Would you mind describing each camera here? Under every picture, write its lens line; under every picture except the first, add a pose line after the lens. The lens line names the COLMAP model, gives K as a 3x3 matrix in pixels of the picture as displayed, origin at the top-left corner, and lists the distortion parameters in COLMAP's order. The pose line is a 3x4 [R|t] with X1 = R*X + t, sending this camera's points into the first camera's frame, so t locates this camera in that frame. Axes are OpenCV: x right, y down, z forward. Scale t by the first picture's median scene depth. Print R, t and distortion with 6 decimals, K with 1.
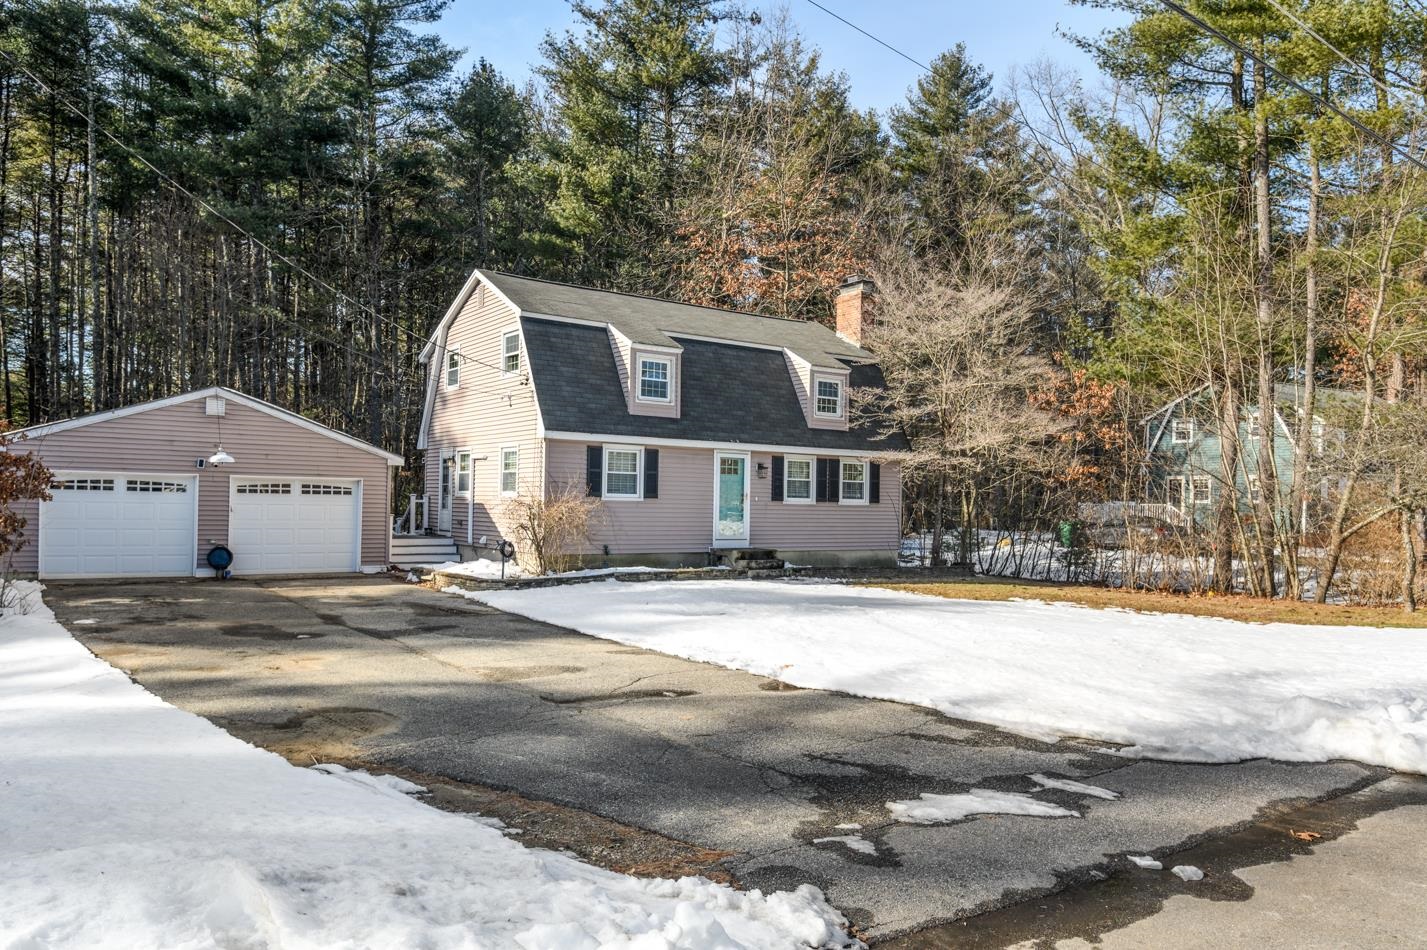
lens RADIAL K [[979.2, 0, 710.9], [0, 979.2, 474.7], [0, 0, 1]] dist [0.000815, -0.003925]
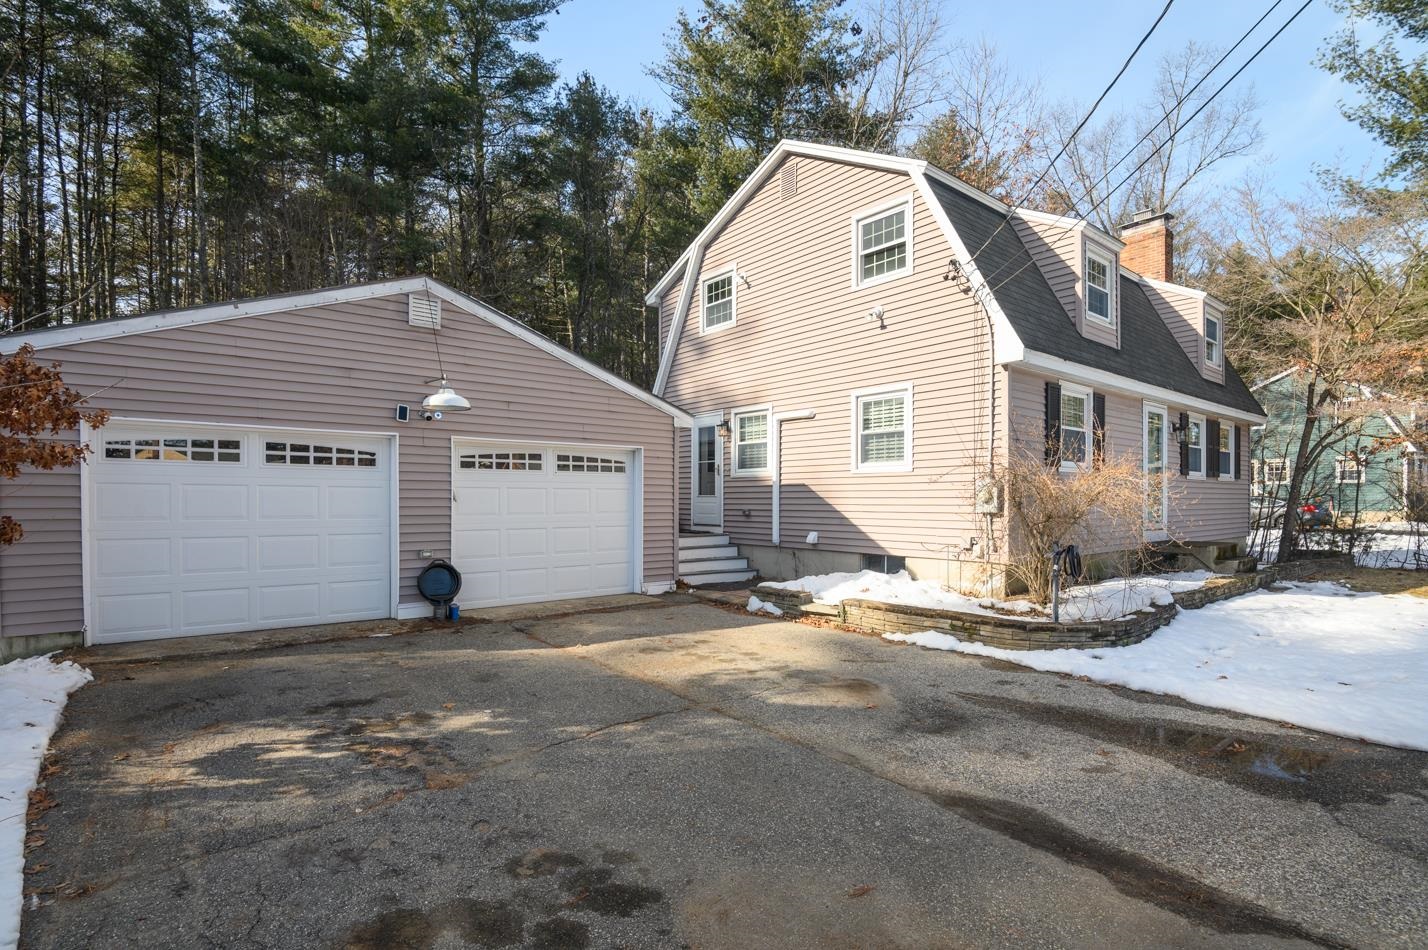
lens RADIAL K [[699.8, 0, 716.2], [0, 699.8, 490.3], [0, 0, 1]] dist [-0.005432, -0.001505]
pose [[0.997530, -0.017807, 0.067947, -0.341311], [0.016808, 0.999743, 0.015244, 0.026497], [-0.068201, -0.014064, 0.997572, 0.545903]]
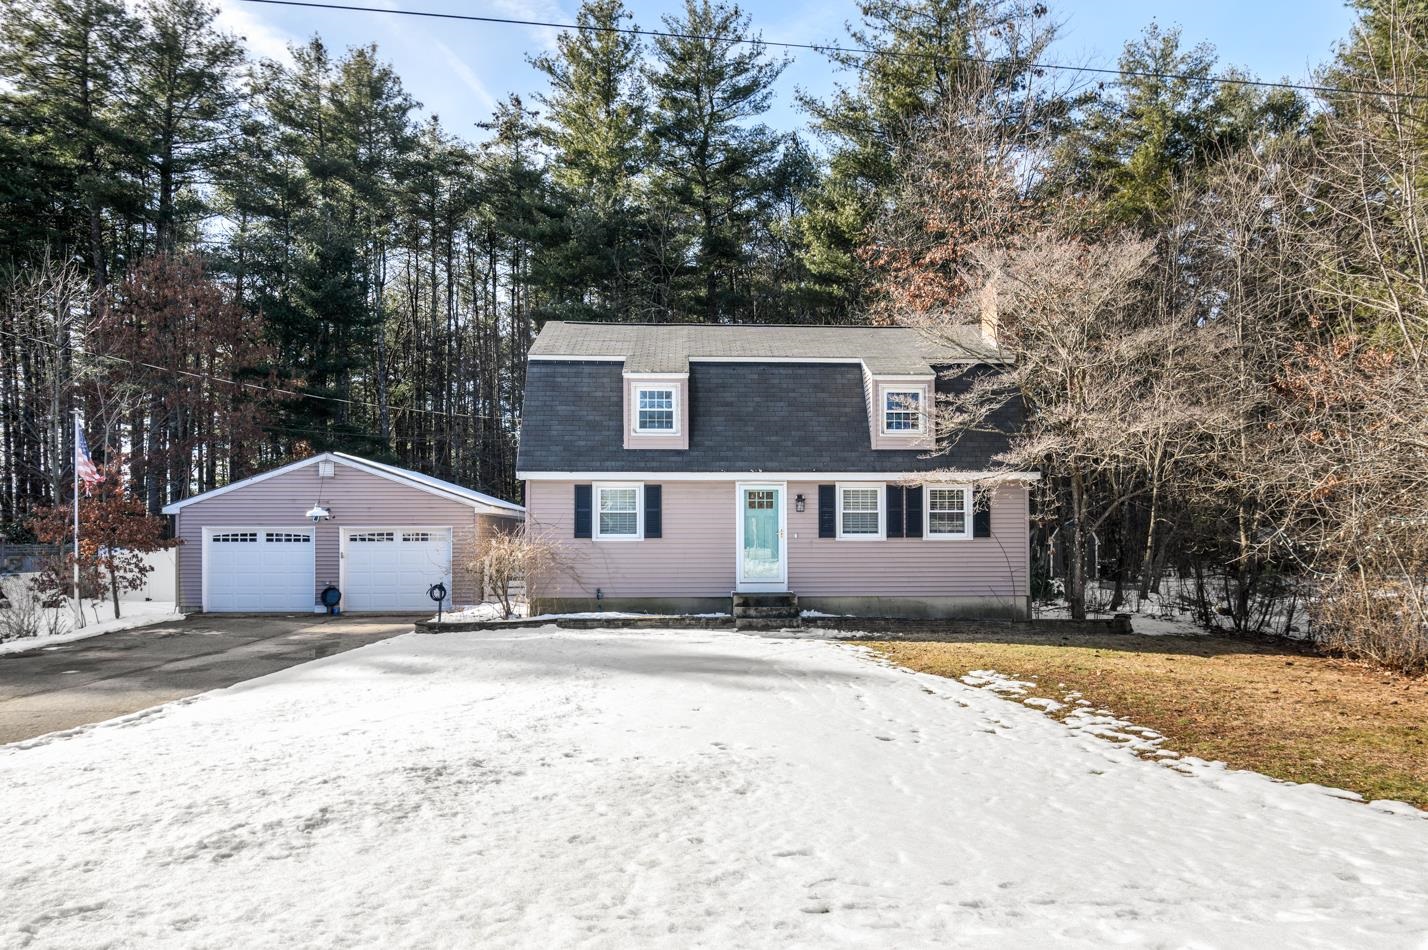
lens RADIAL K [[865.3, 0, 726.5], [0, 865.3, 507.3], [0, 0, 1]] dist [-0.004431, 0.000645]
pose [[0.850634, -0.040843, -0.524170, 0.419838], [0.033839, 0.999164, -0.022939, 0.015993], [0.524669, 0.001775, 0.851305, 0.334895]]
